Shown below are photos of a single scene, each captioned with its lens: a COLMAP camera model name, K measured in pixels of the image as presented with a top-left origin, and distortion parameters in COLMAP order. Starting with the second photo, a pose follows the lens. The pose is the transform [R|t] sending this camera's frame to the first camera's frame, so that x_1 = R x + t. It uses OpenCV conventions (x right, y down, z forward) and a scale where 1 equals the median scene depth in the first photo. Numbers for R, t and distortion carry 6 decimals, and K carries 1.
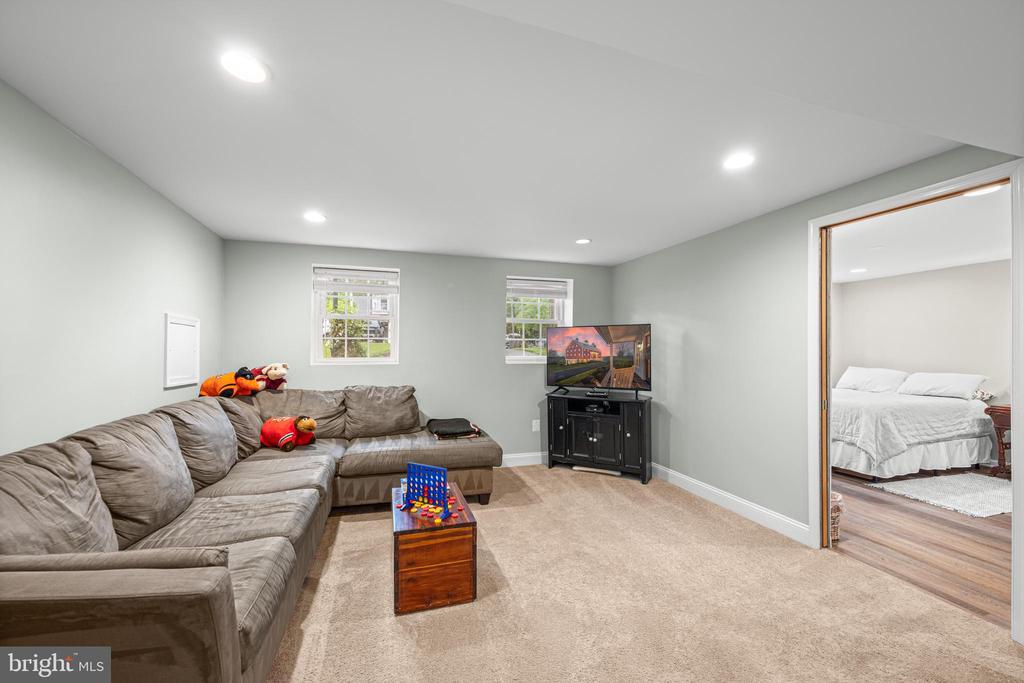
lens RADIAL K [[408.7, 0, 511.5], [0, 408.7, 343.7], [0, 0, 1]] dist [-0.000268, -0.000193]
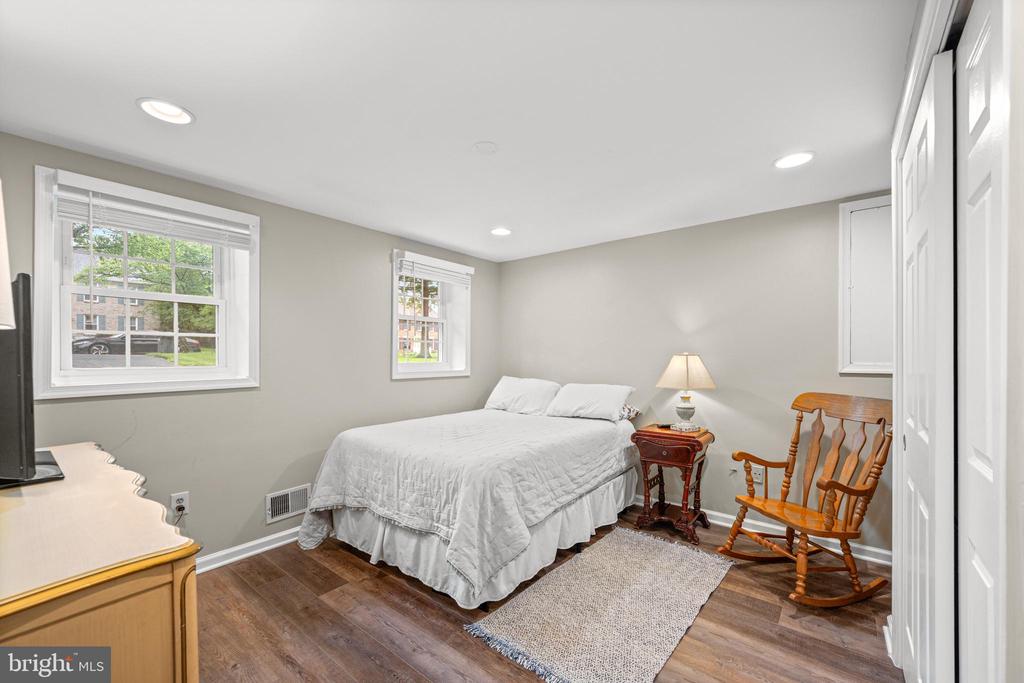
lens RADIAL K [[408.7, 0, 512.1], [0, 408.7, 350.2], [0, 0, 1]] dist [-0.000268, -0.000193]
pose [[0.837344, 0.001466, 0.546674, 0.613042], [-0.003637, 0.999989, 0.002888, 0.010881], [-0.546663, -0.004406, 0.837341, 0.533618]]
